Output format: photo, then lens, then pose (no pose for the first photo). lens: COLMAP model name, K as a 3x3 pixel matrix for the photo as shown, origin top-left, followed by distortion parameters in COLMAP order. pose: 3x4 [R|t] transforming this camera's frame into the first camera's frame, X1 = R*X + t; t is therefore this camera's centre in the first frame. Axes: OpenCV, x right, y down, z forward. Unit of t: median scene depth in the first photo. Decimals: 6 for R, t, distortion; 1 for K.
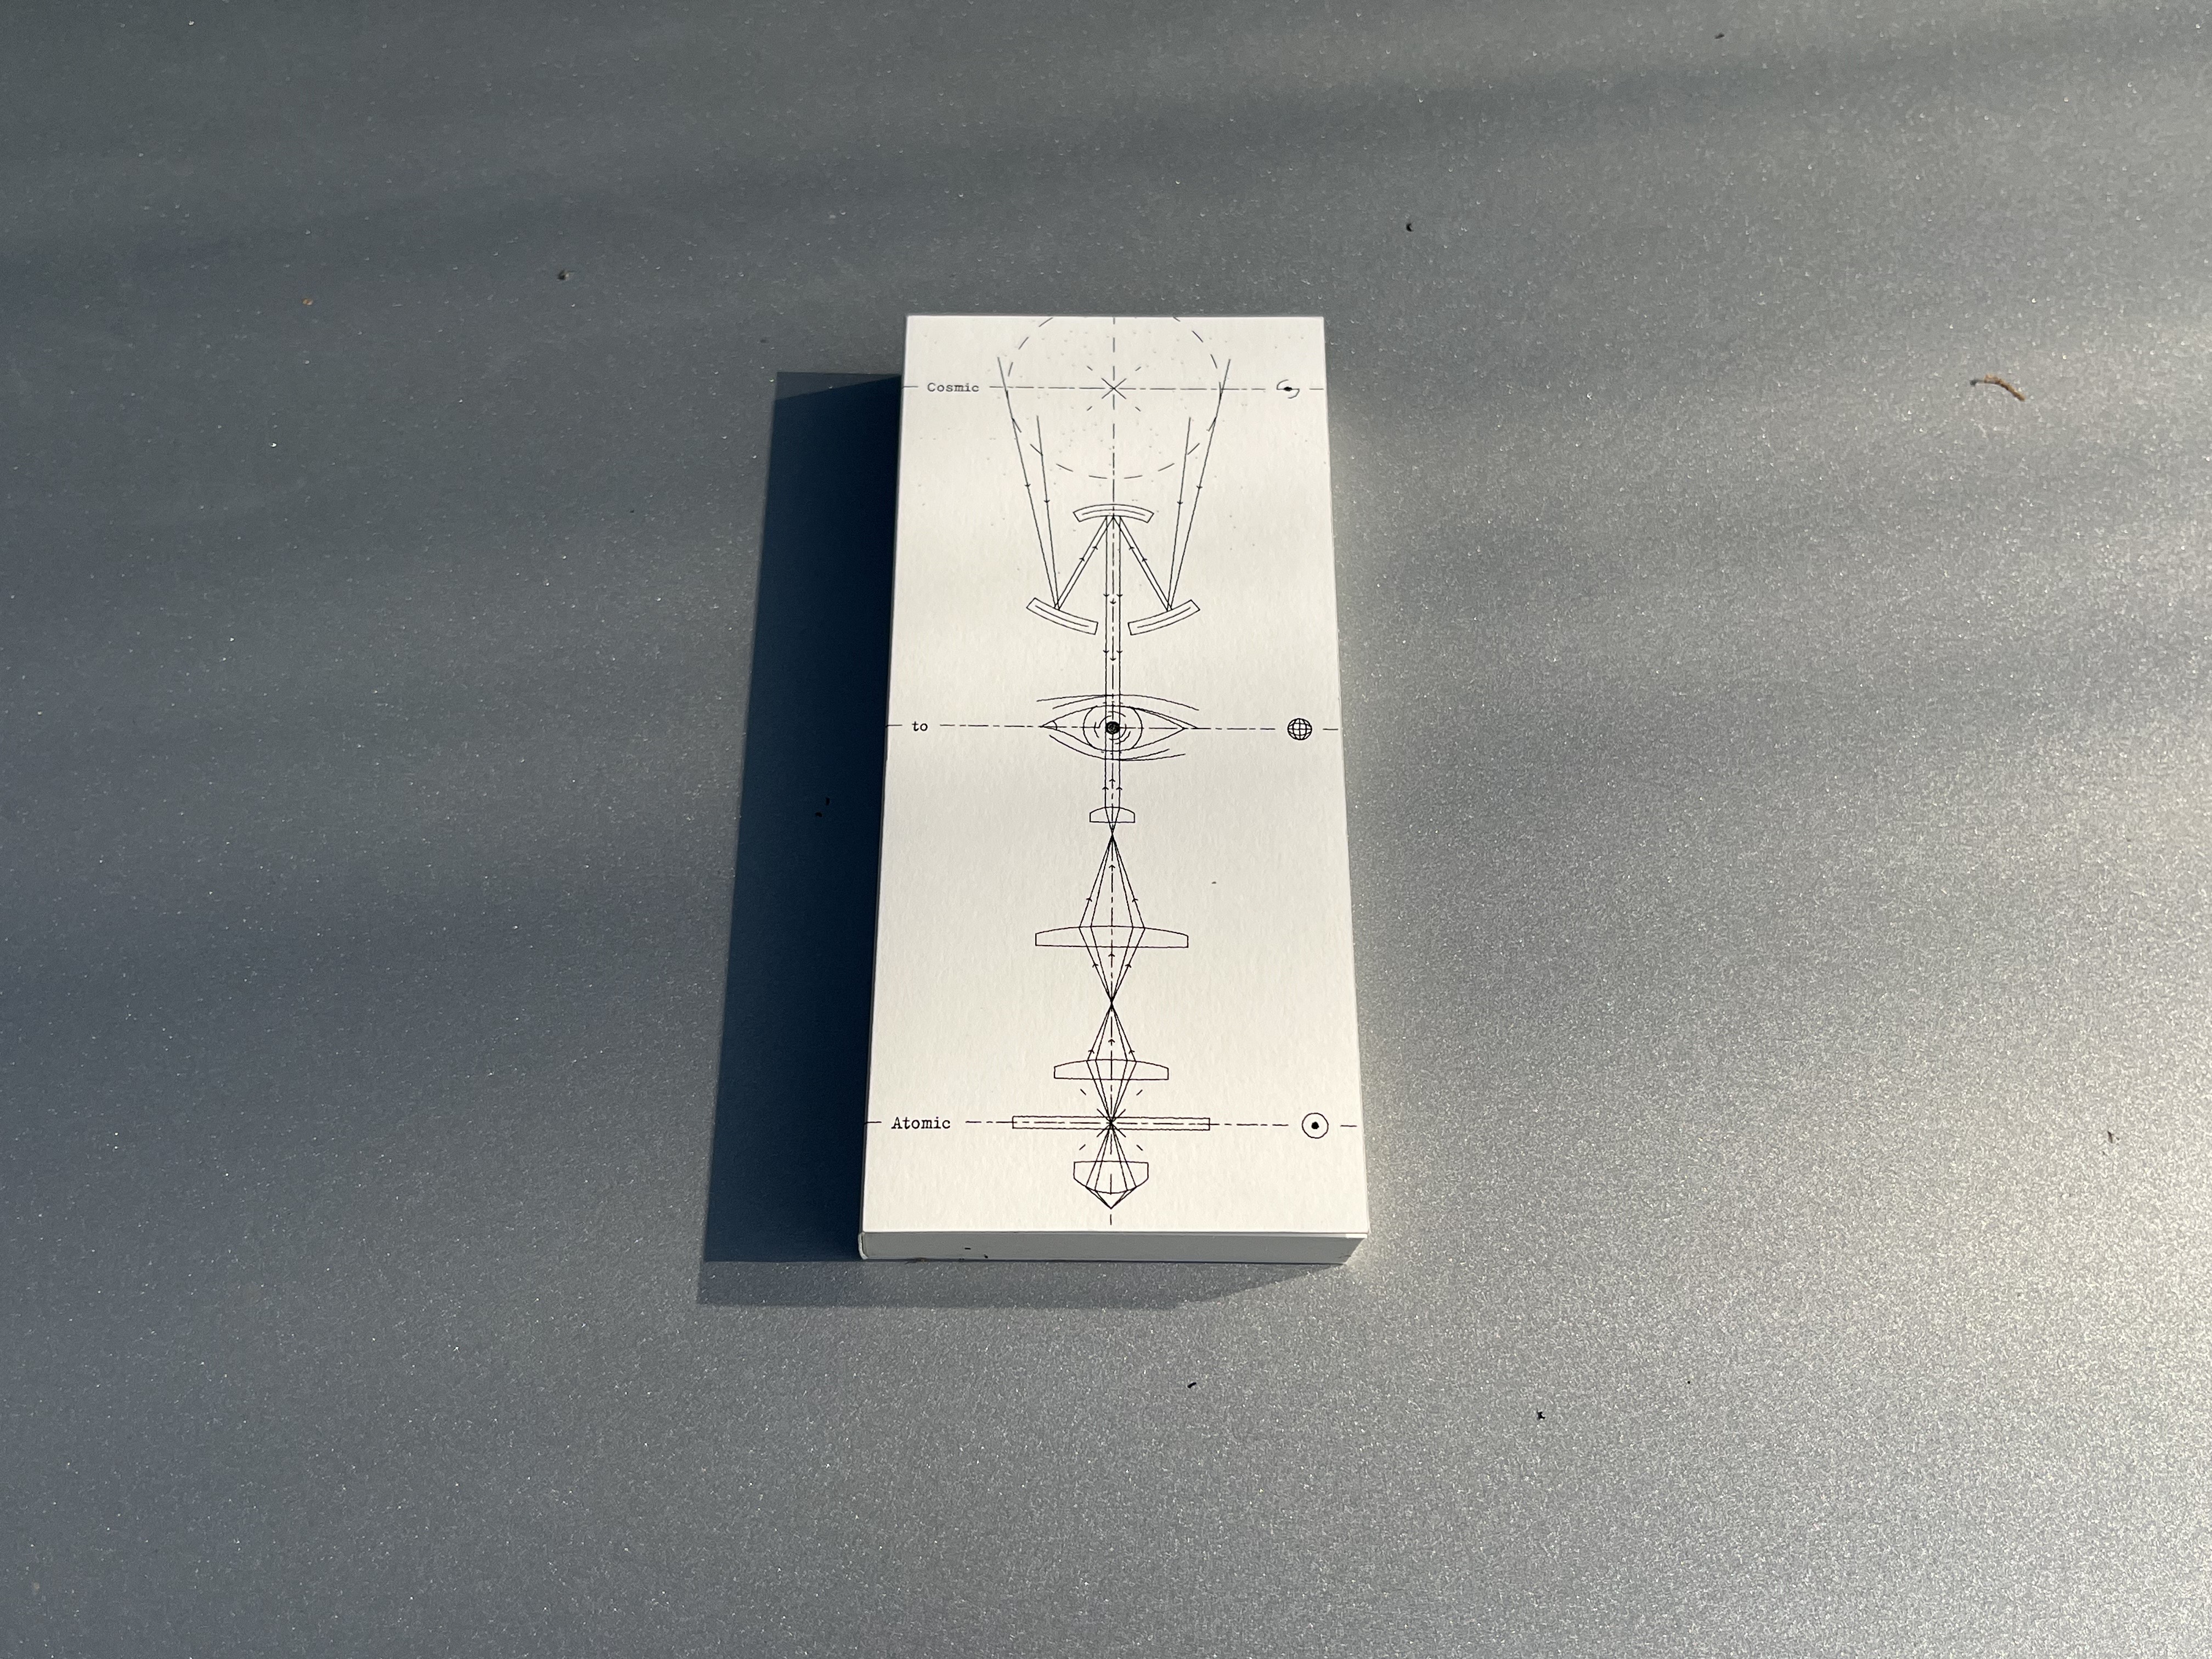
lens RADIAL K [[2169.2, 0, 1111.8], [0, 2169.2, 842.2], [0, 0, 1]] dist [0.096229, 0.000000]
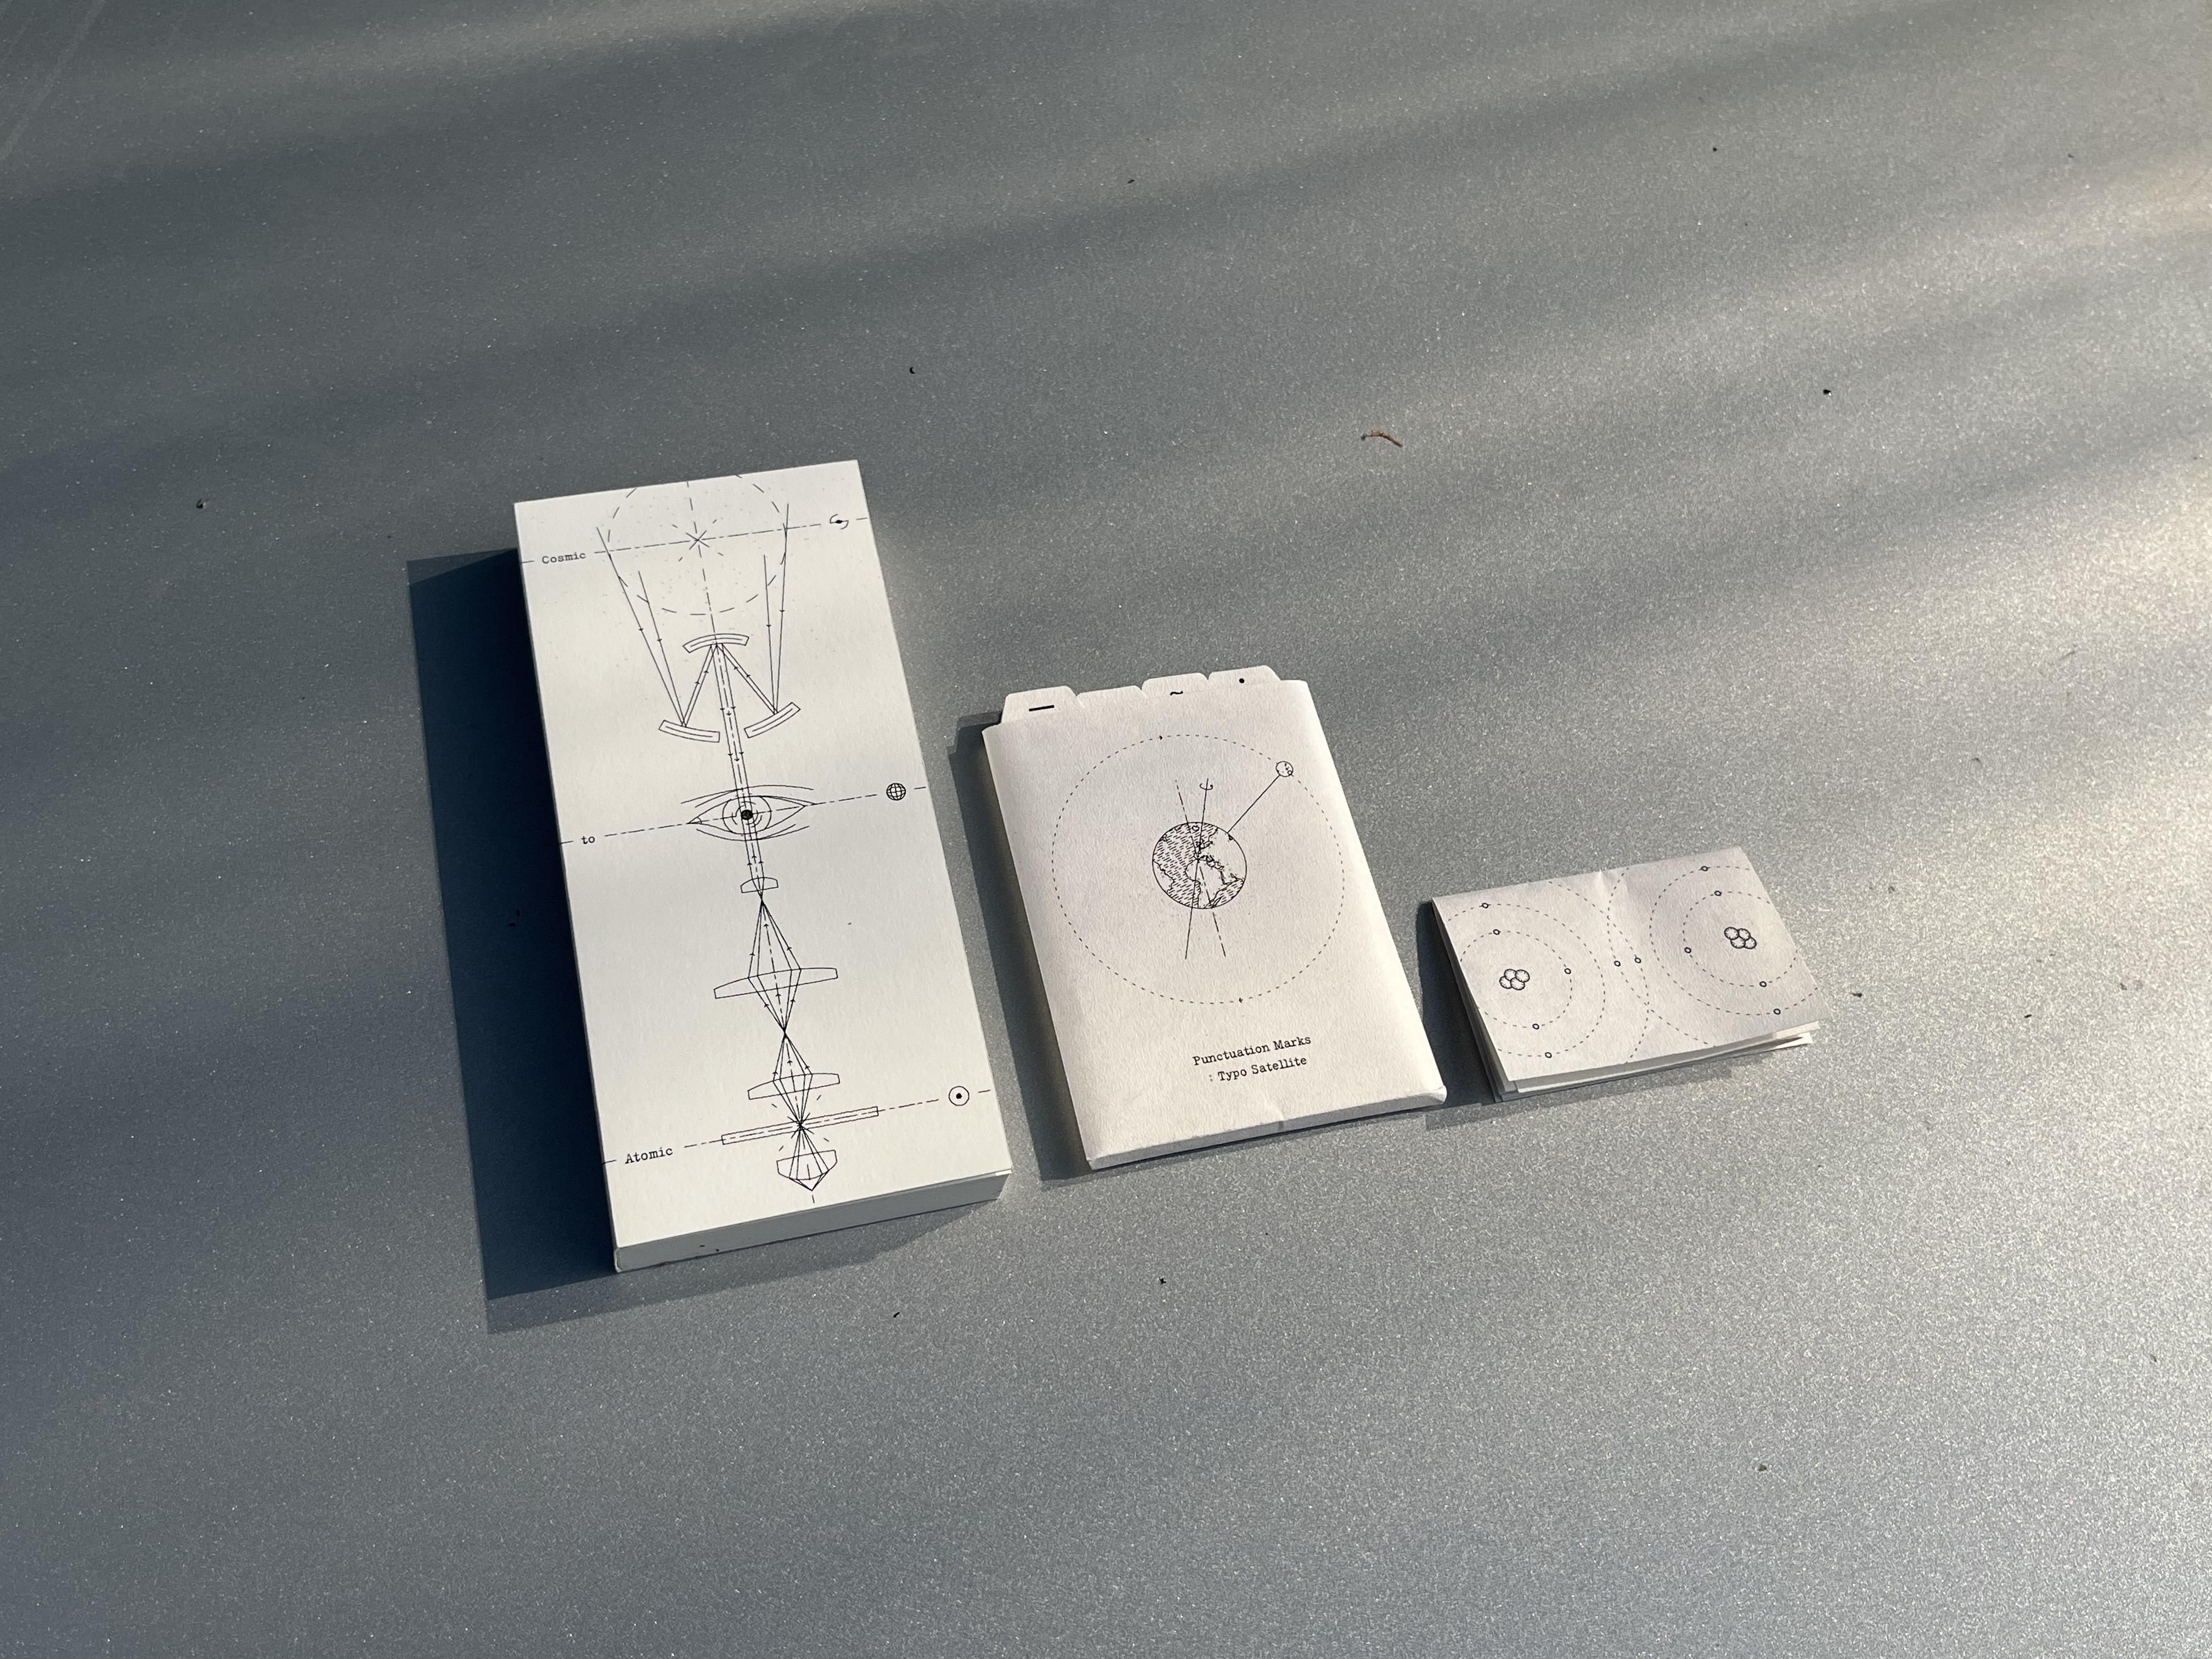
lens RADIAL K [[2169.2, 0, 1106.3], [0, 2169.2, 827.6], [0, 0, 1]] dist [0.096229, 0.000000]
pose [[0.970152, -0.164589, 0.178090, -0.022924], [0.166745, 0.985996, 0.002899, -0.014771], [-0.176074, 0.026883, 0.984010, -0.264192]]
